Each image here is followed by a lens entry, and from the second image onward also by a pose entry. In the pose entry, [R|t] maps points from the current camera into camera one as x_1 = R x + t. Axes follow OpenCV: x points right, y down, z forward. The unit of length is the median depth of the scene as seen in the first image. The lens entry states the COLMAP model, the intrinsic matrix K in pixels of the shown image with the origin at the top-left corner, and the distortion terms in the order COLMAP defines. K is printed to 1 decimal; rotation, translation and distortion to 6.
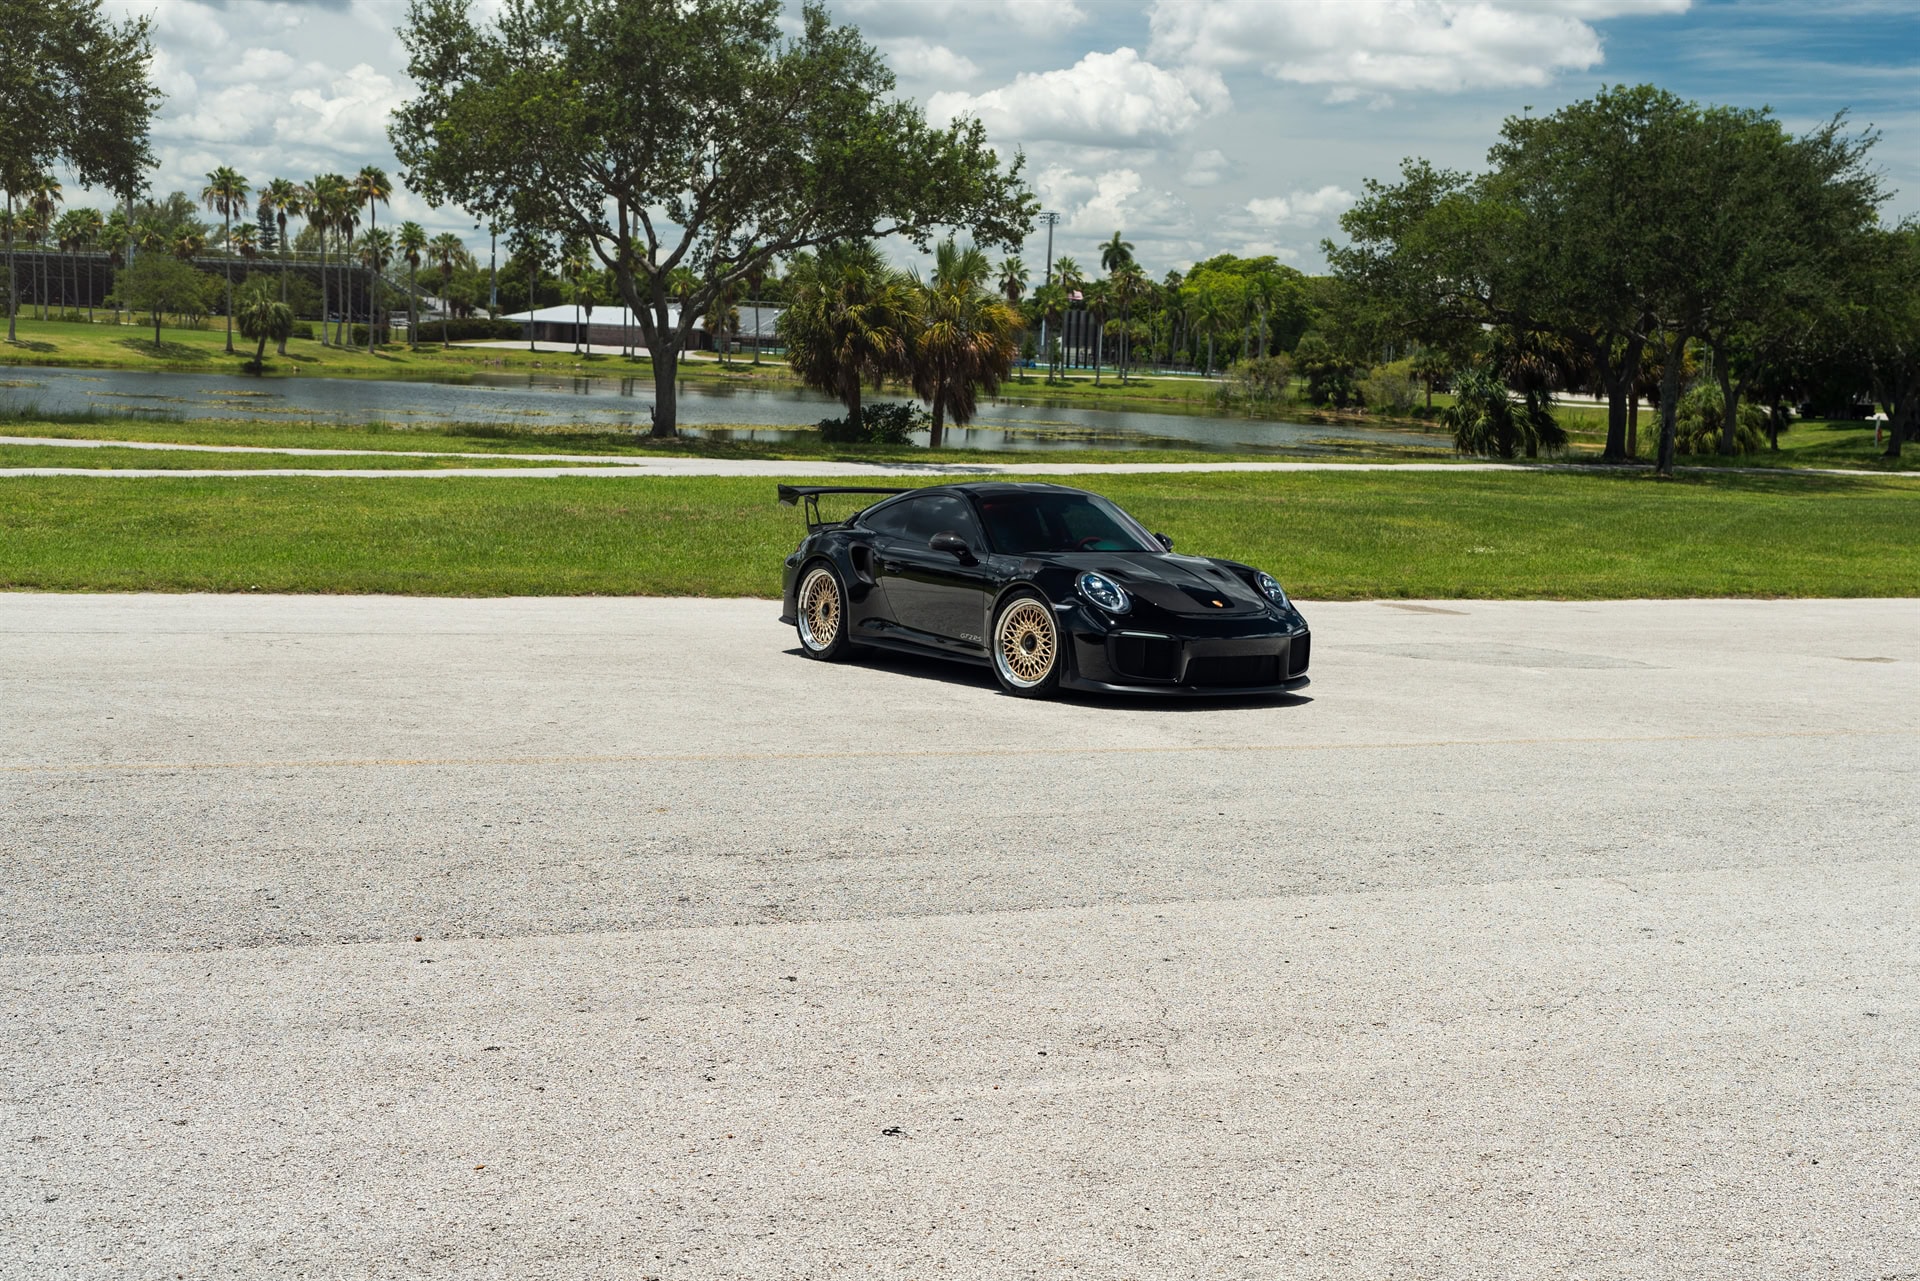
lens RADIAL K [[3436.5, 0, 999.5], [0, 3436.5, 646.9], [0, 0, 1]] dist [0.022816, 0.177327]
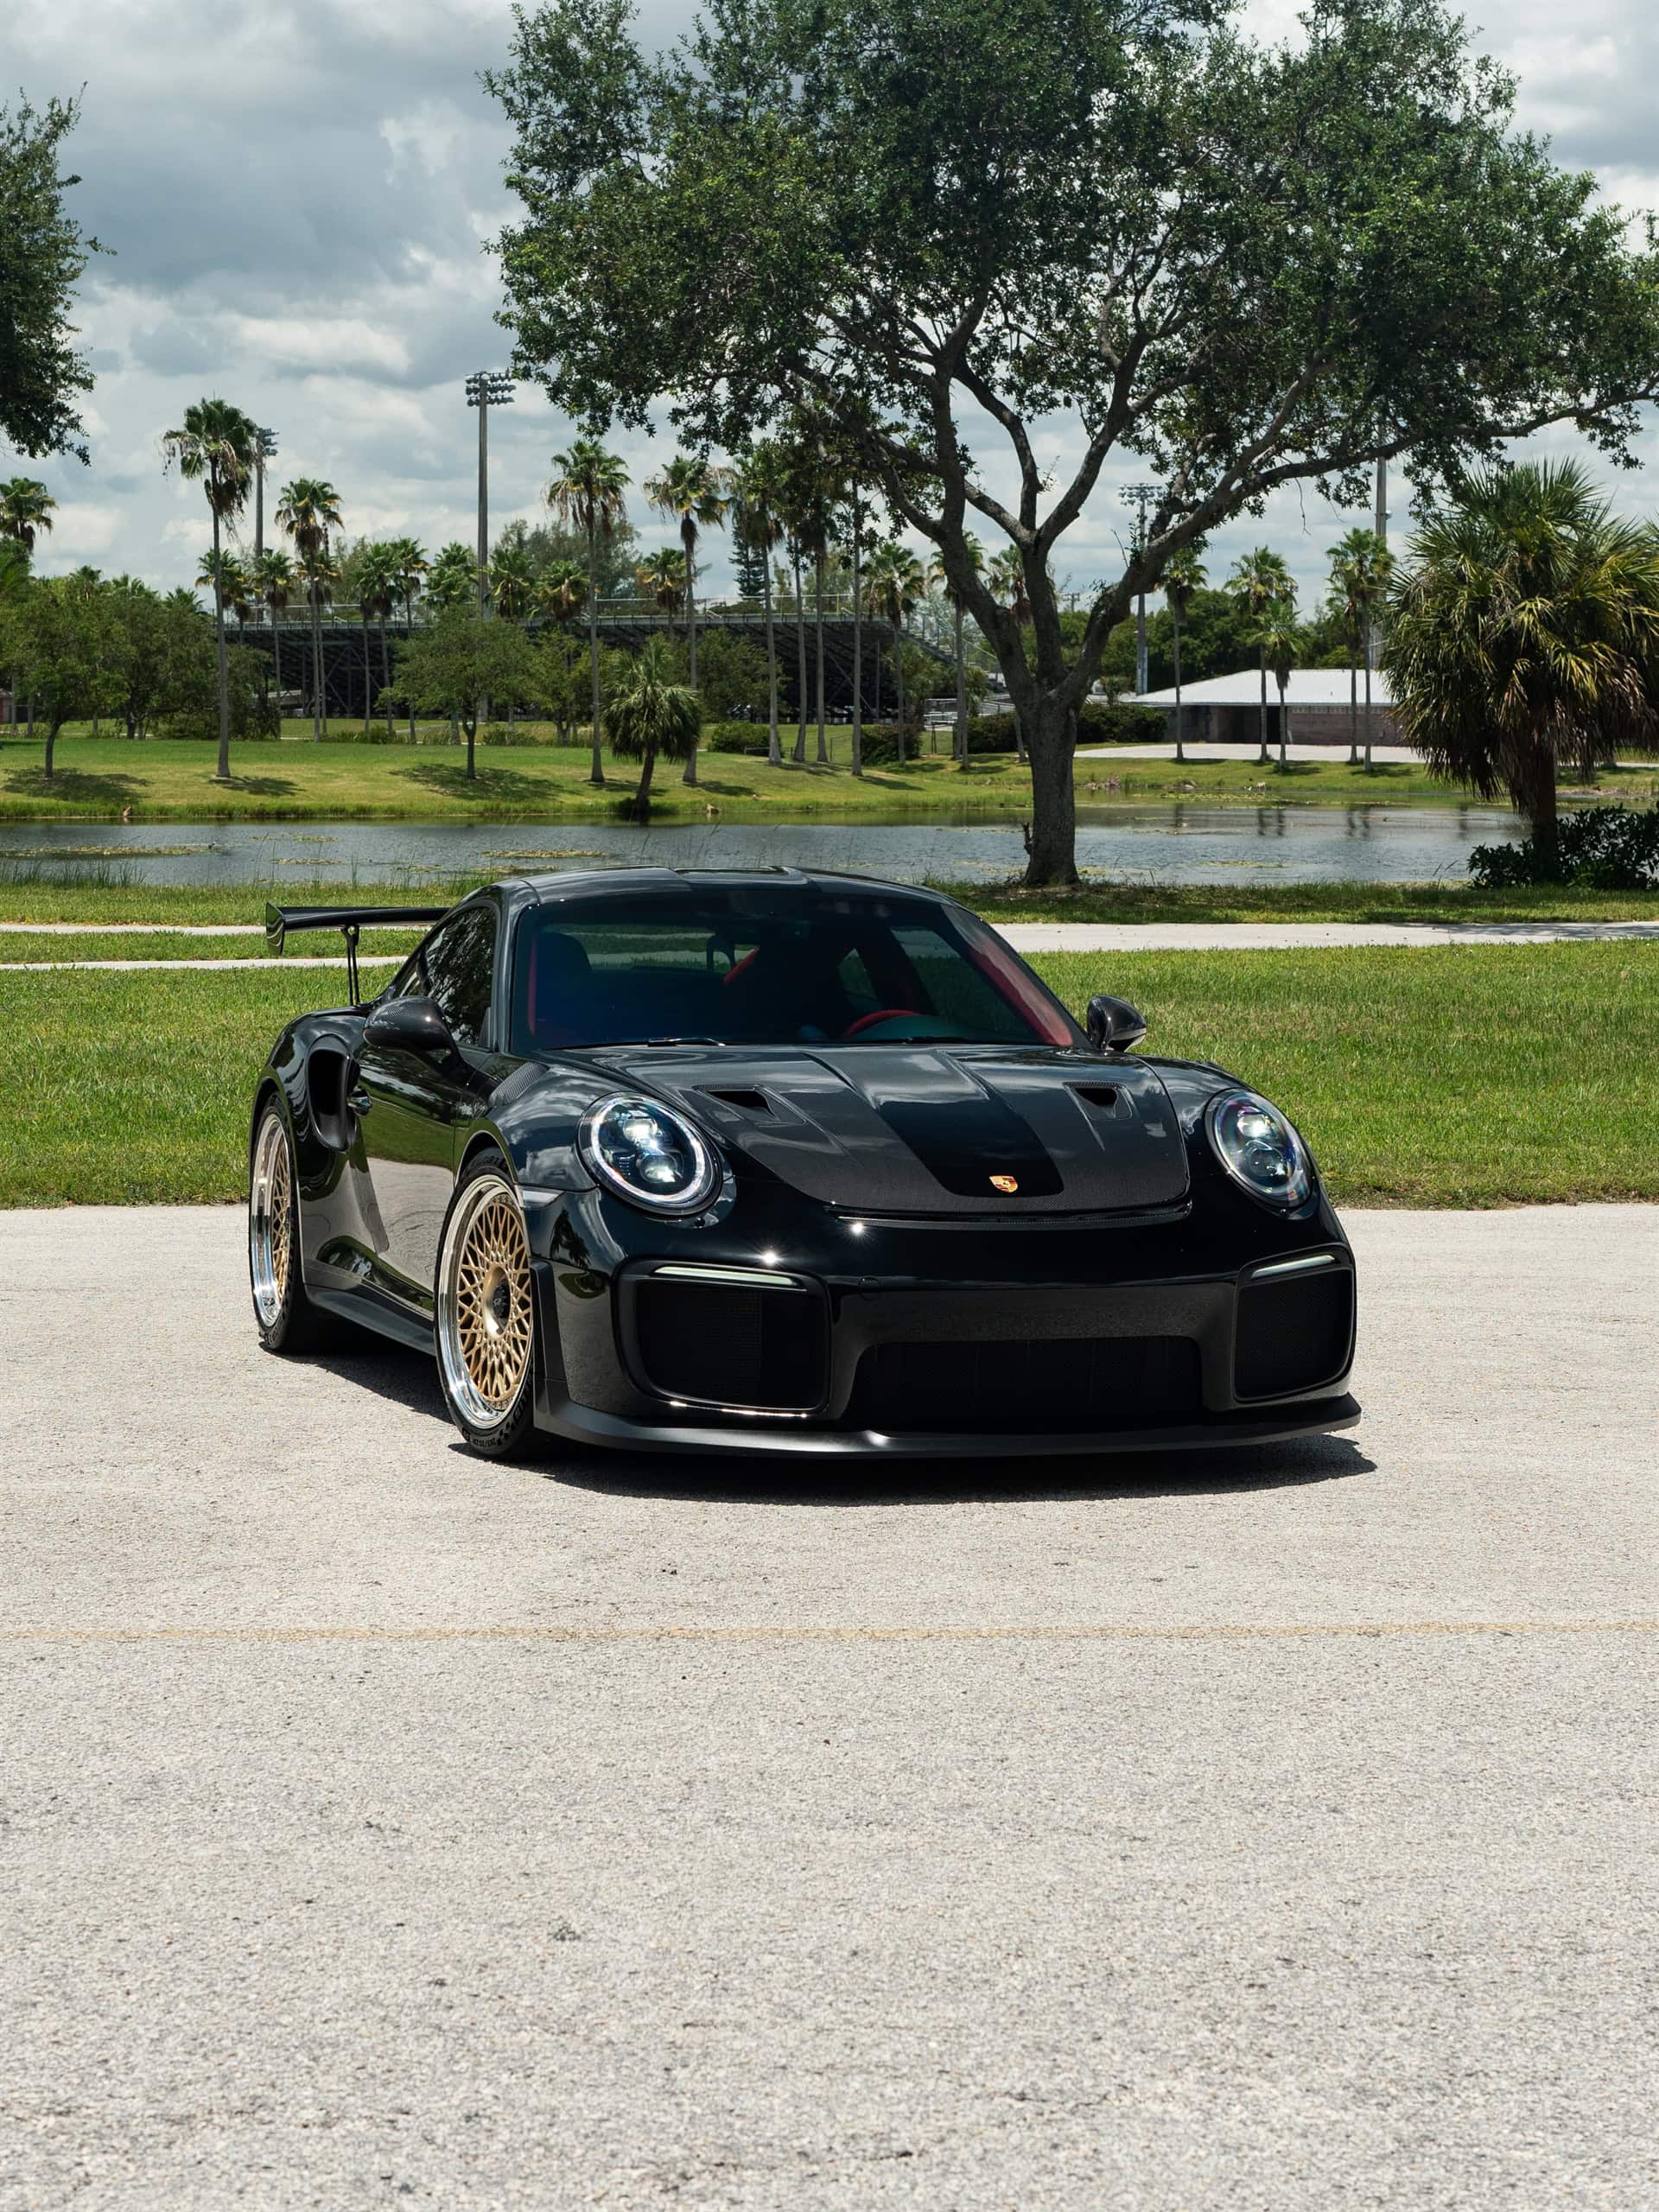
lens RADIAL K [[5130.1, 0, 829.5], [0, 5130.1, 1106.0], [0, 0, 1]] dist [-0.034544, 0.536184]
pose [[0.914663, -0.016729, -0.403872, 0.131834], [-0.002187, 0.998924, -0.046332, 0.001592], [0.404212, 0.043261, 0.913642, 0.287294]]
